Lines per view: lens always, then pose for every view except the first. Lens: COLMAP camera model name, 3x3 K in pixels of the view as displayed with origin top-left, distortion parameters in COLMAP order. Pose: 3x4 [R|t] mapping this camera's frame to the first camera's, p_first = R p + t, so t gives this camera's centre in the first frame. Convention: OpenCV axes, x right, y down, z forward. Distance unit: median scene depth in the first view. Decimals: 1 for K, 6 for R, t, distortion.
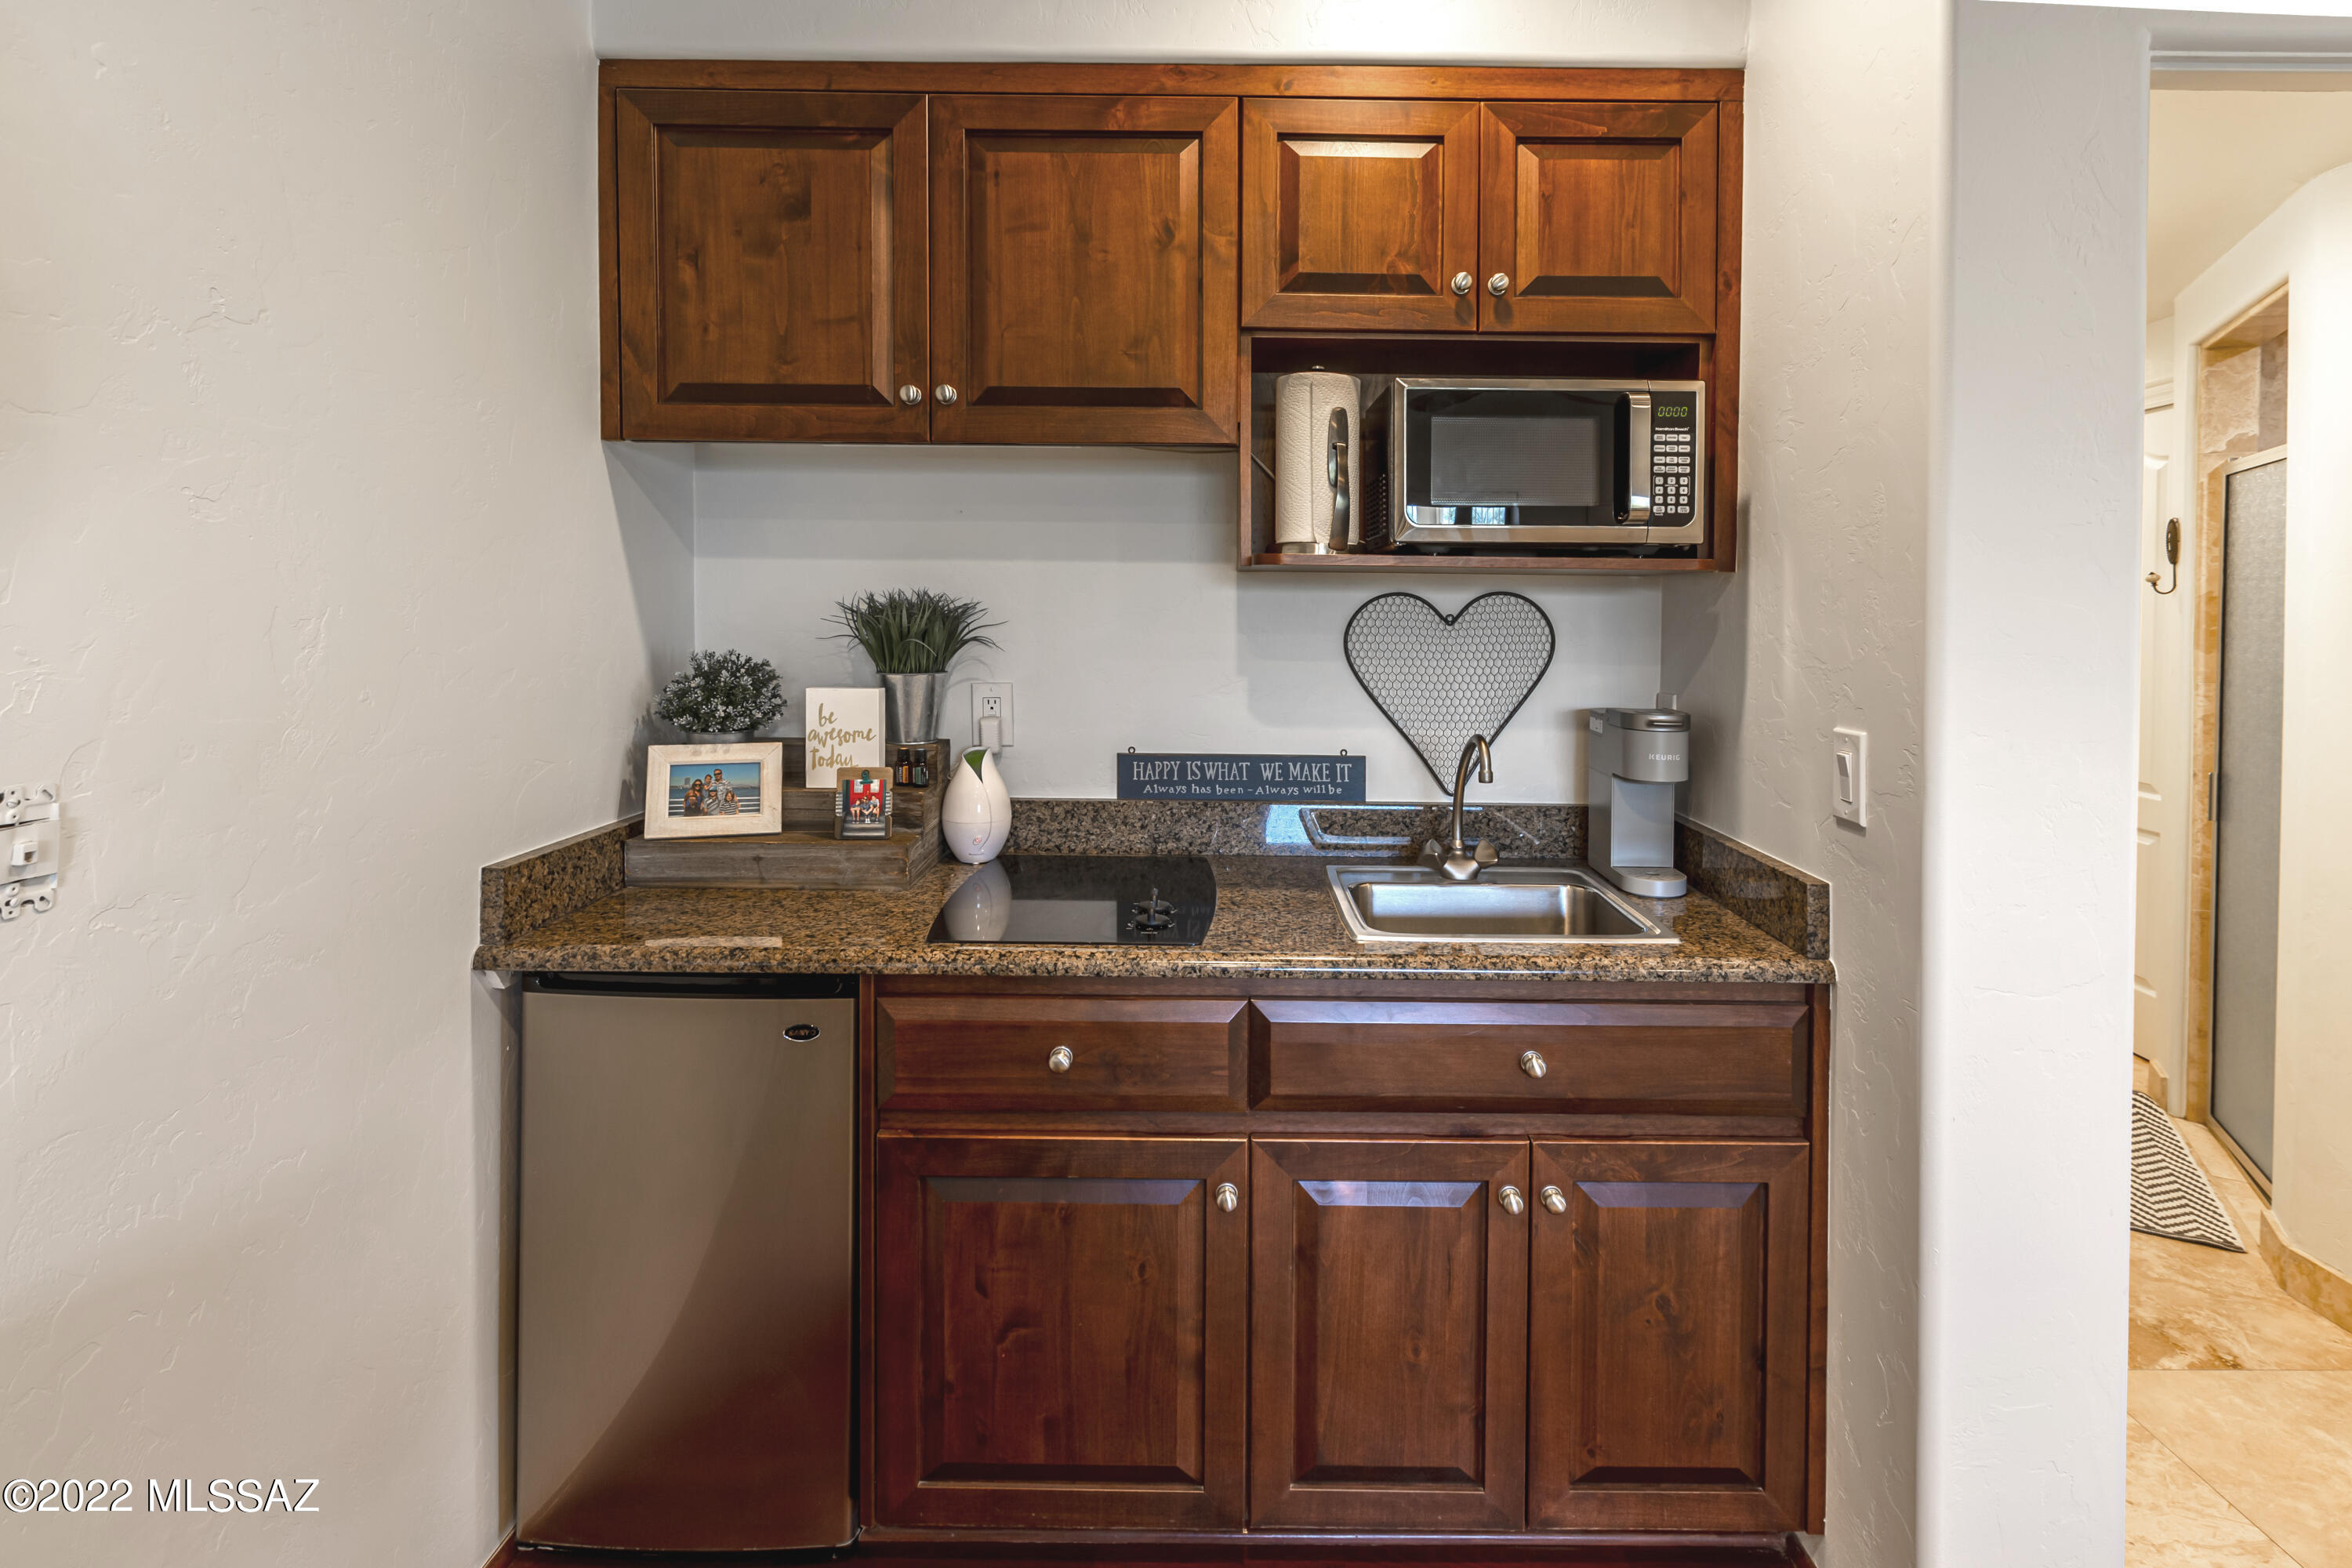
lens RADIAL K [[1095.0, 0, 1239.7], [0, 1095.0, 647.9], [0, 0, 1]] dist [0.001507, 0.000020]
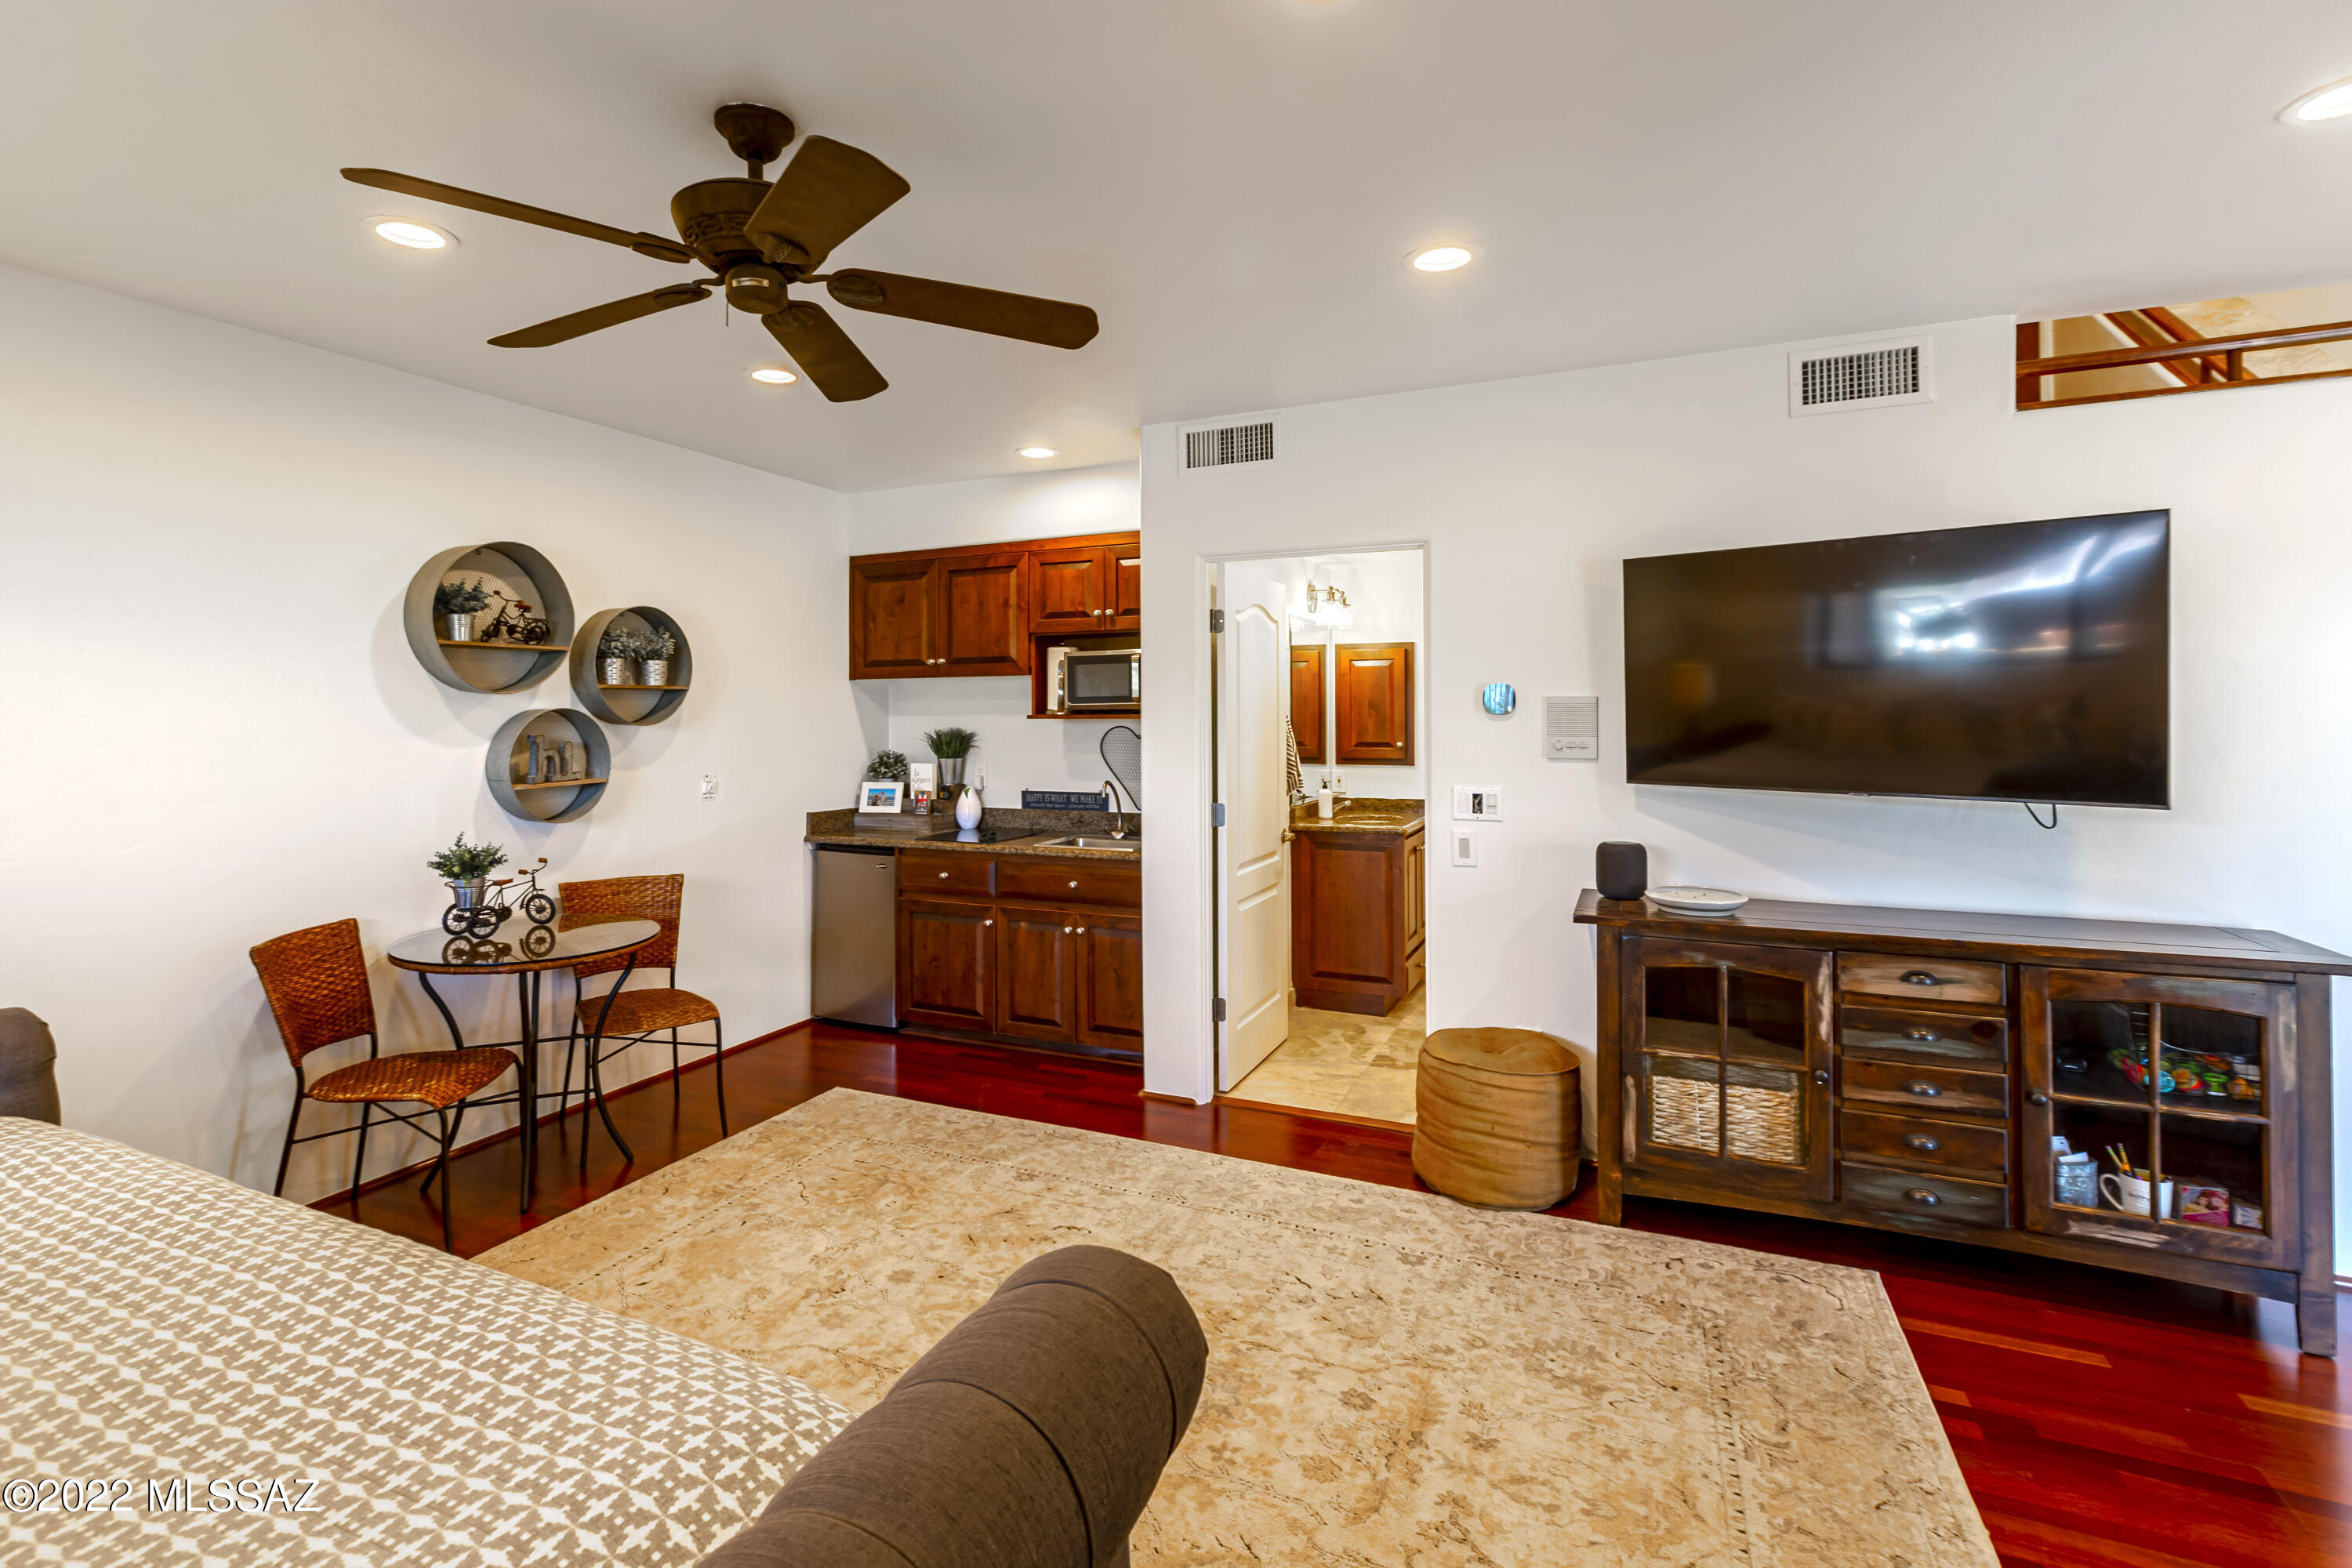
lens RADIAL K [[1098.4, 0, 1162.2], [0, 1098.4, 724.0], [0, 0, 1]] dist [0.001395, -0.000389]
pose [[0.904413, -0.012502, -0.426475, 1.489980], [-0.001284, 0.999486, -0.032023, 0.027242], [0.426656, 0.029510, 0.903932, -1.368958]]
